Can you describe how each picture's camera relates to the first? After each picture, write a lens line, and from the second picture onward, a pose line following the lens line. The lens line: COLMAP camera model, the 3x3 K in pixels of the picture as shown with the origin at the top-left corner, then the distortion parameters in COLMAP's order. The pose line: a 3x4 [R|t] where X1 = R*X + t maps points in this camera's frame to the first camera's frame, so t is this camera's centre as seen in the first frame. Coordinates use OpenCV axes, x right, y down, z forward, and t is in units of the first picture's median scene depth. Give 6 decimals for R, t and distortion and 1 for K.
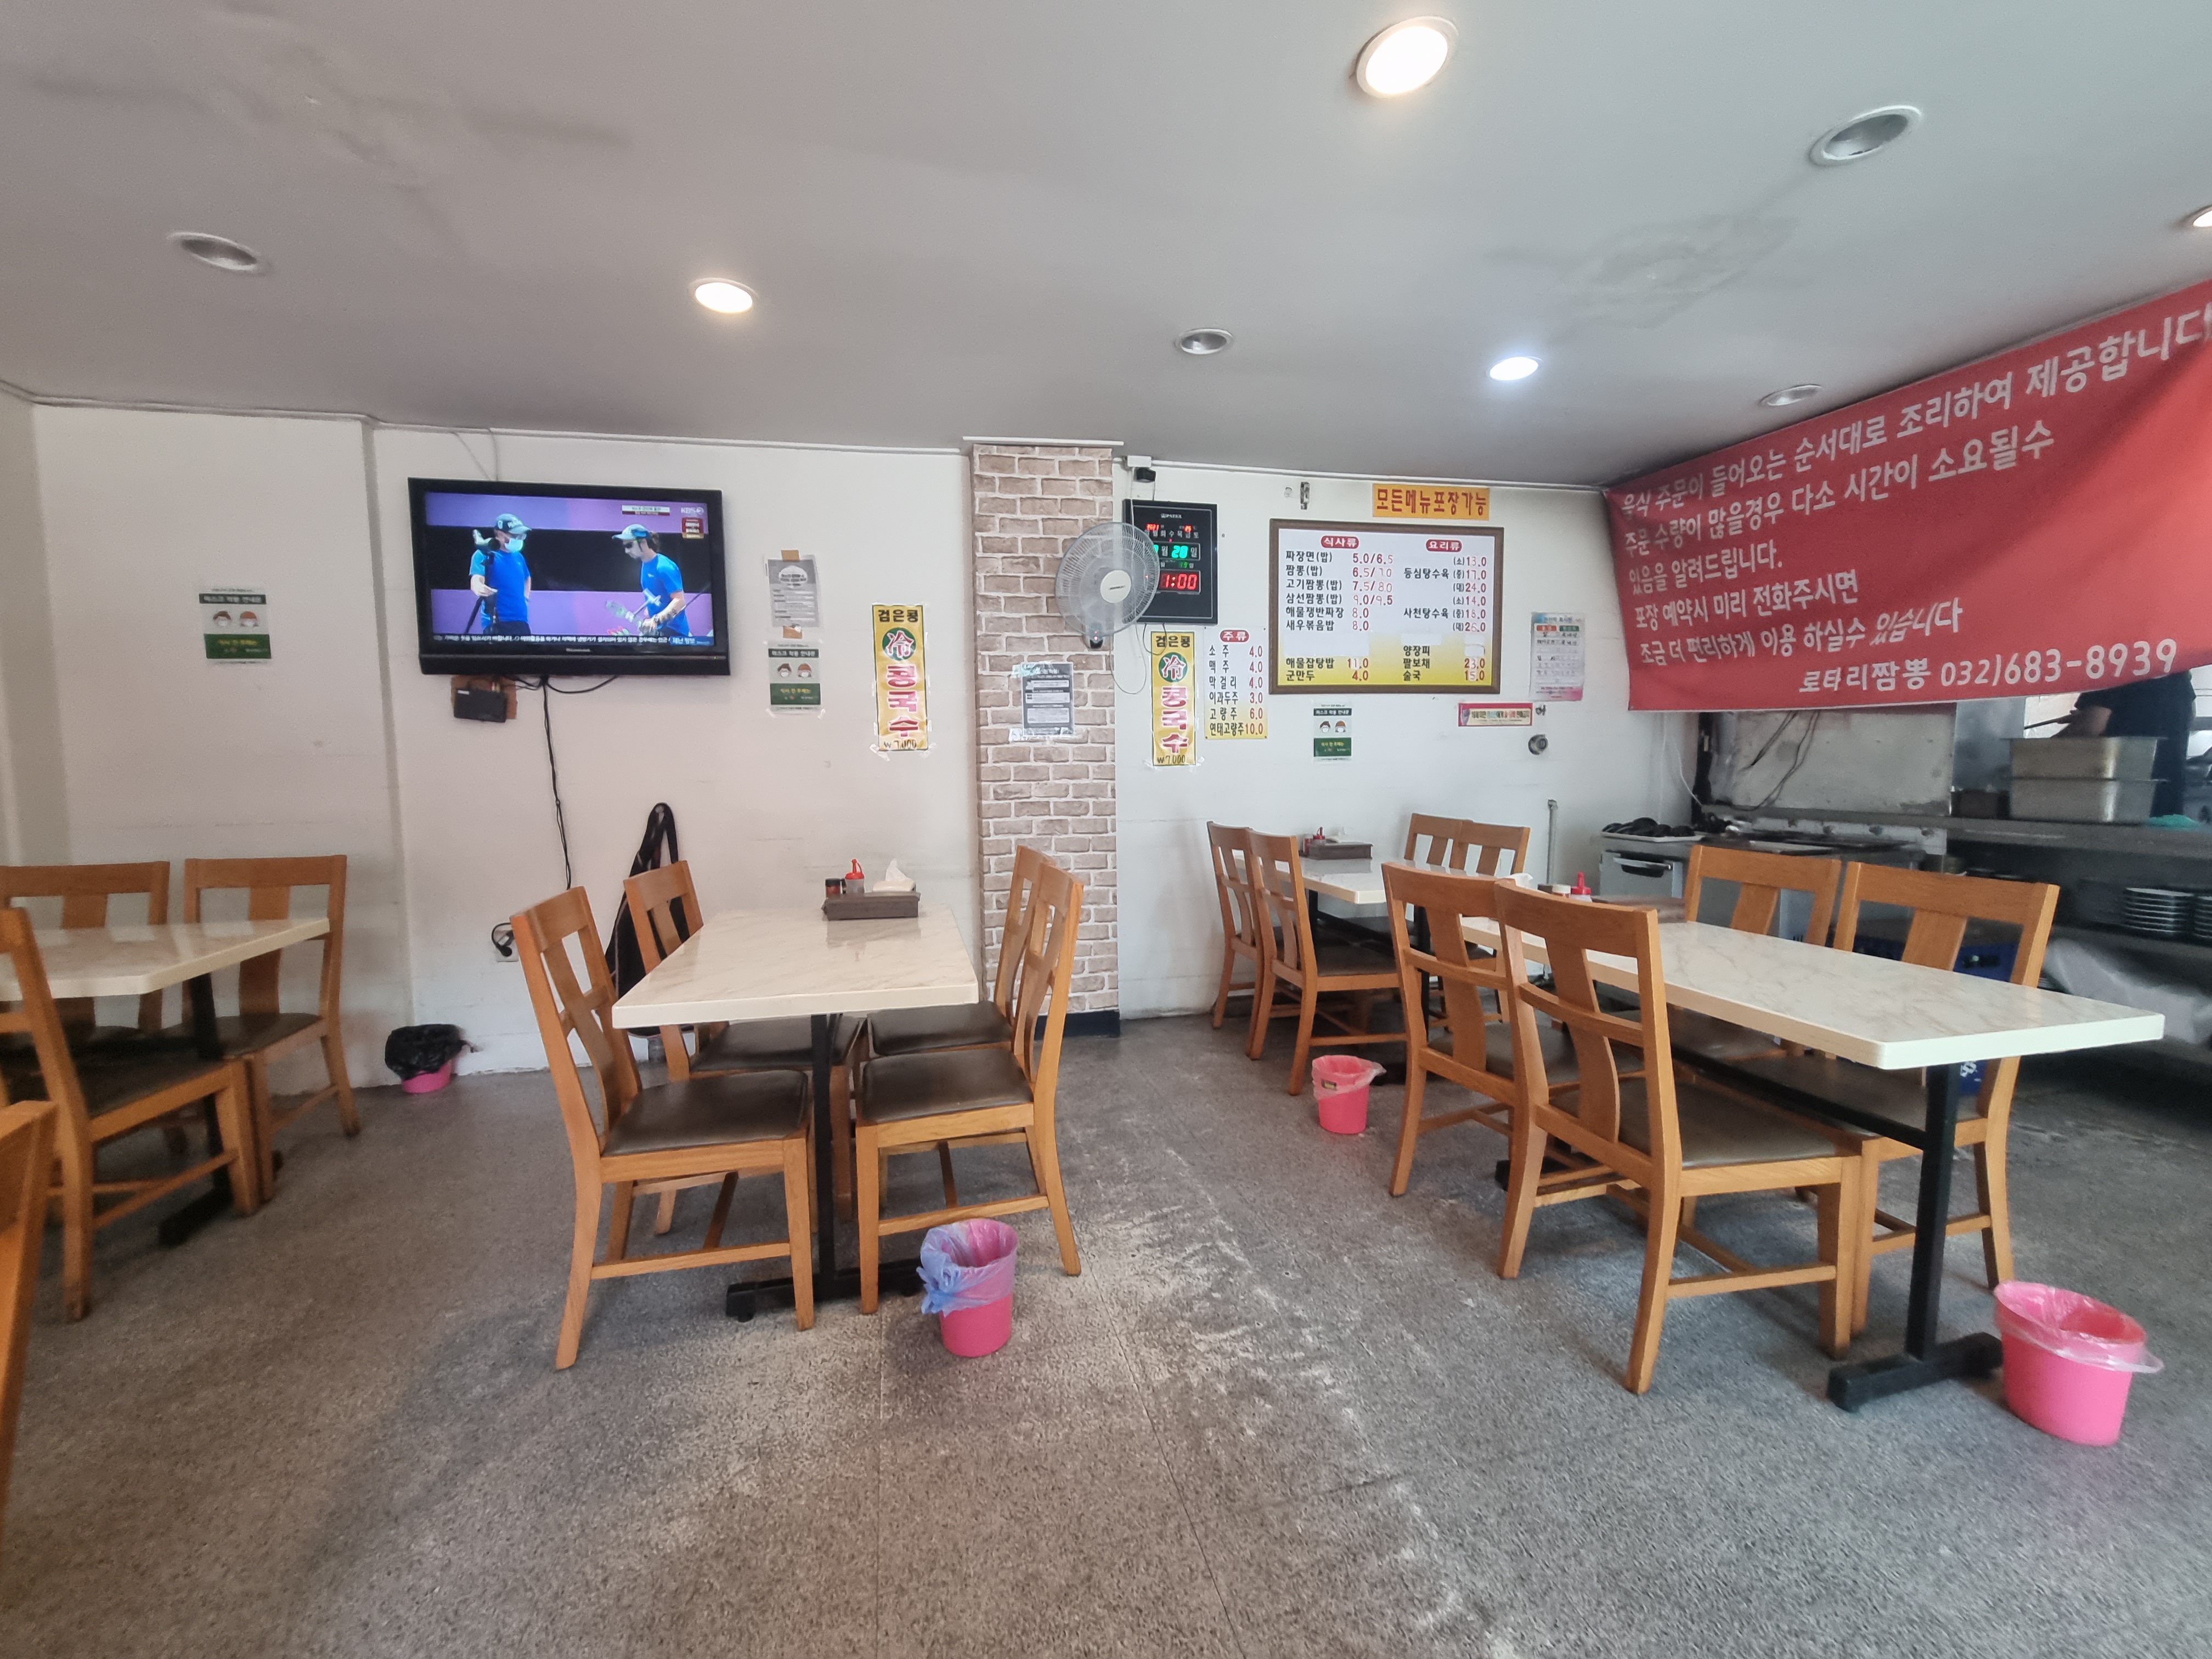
lens RADIAL K [[899.8, 0, 1103.7], [0, 899.8, 833.6], [0, 0, 1]] dist [-0.003466, -0.001026]
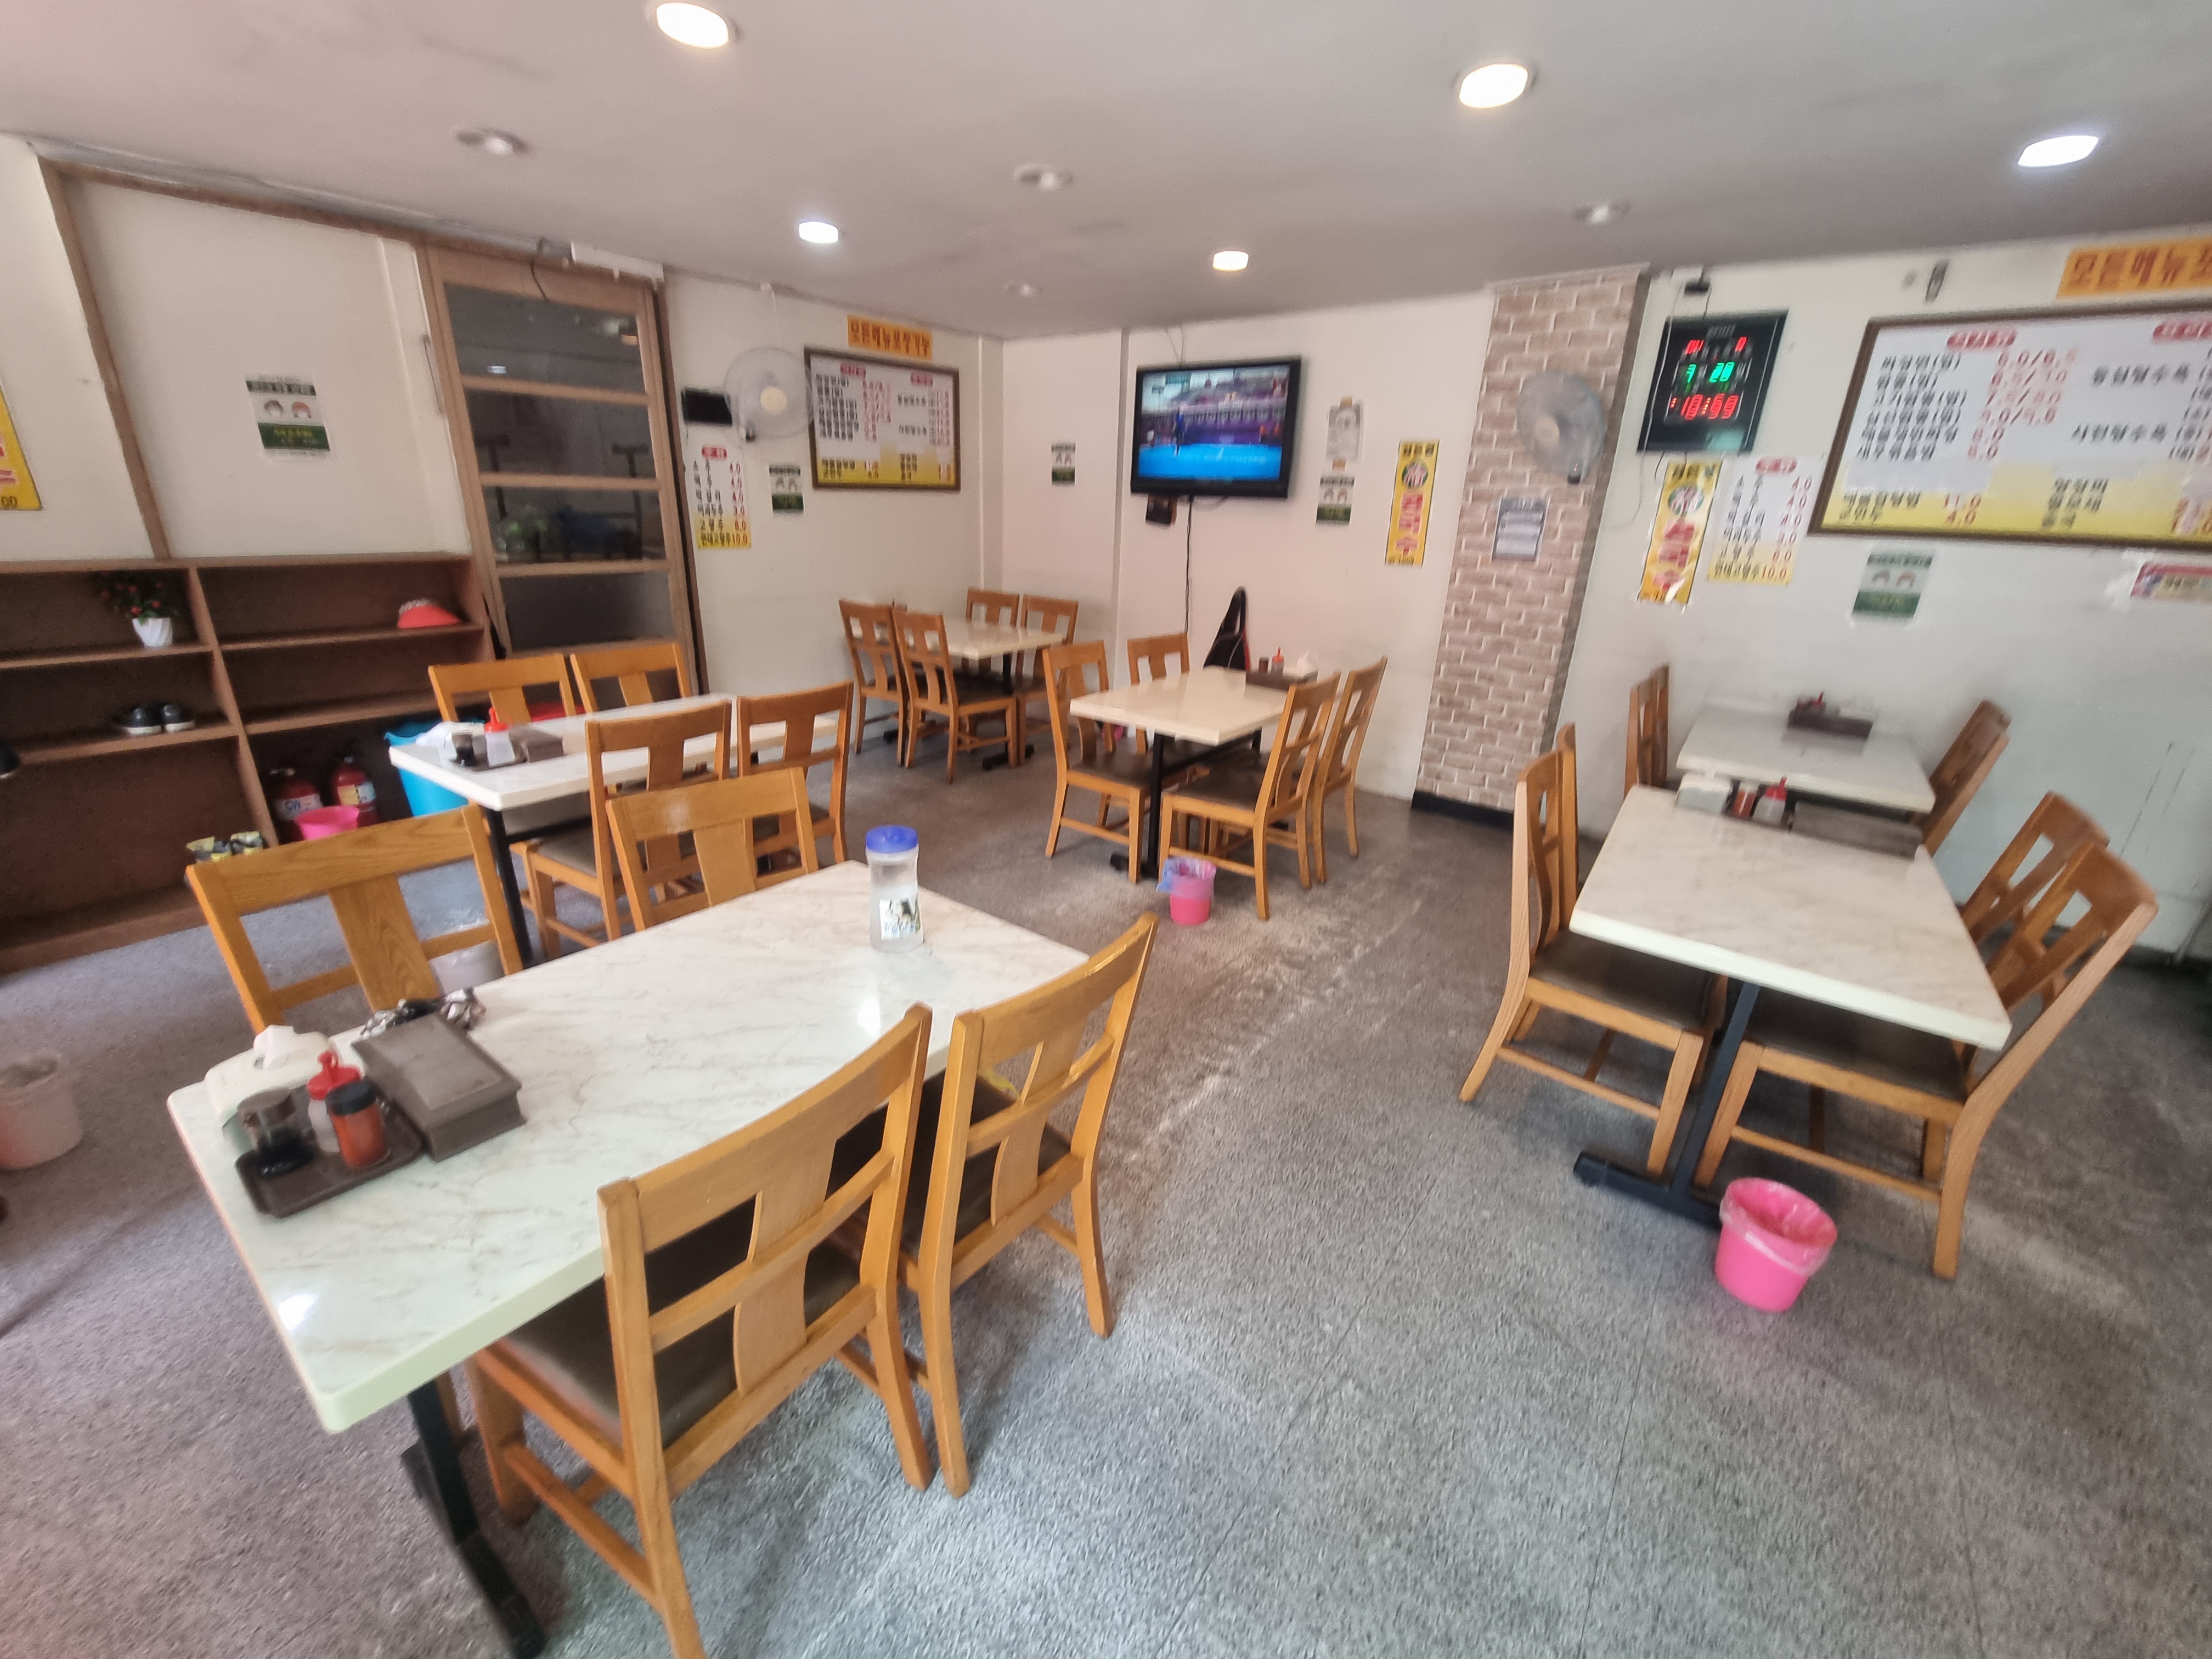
lens RADIAL K [[899.8, 0, 1109.4], [0, 899.8, 829.1], [0, 0, 1]] dist [-0.003466, -0.001026]
pose [[0.636357, 0.303092, -0.709355, 0.536327], [-0.108398, 0.945586, 0.306785, -0.088615], [0.763740, -0.118332, 0.634585, -0.153030]]
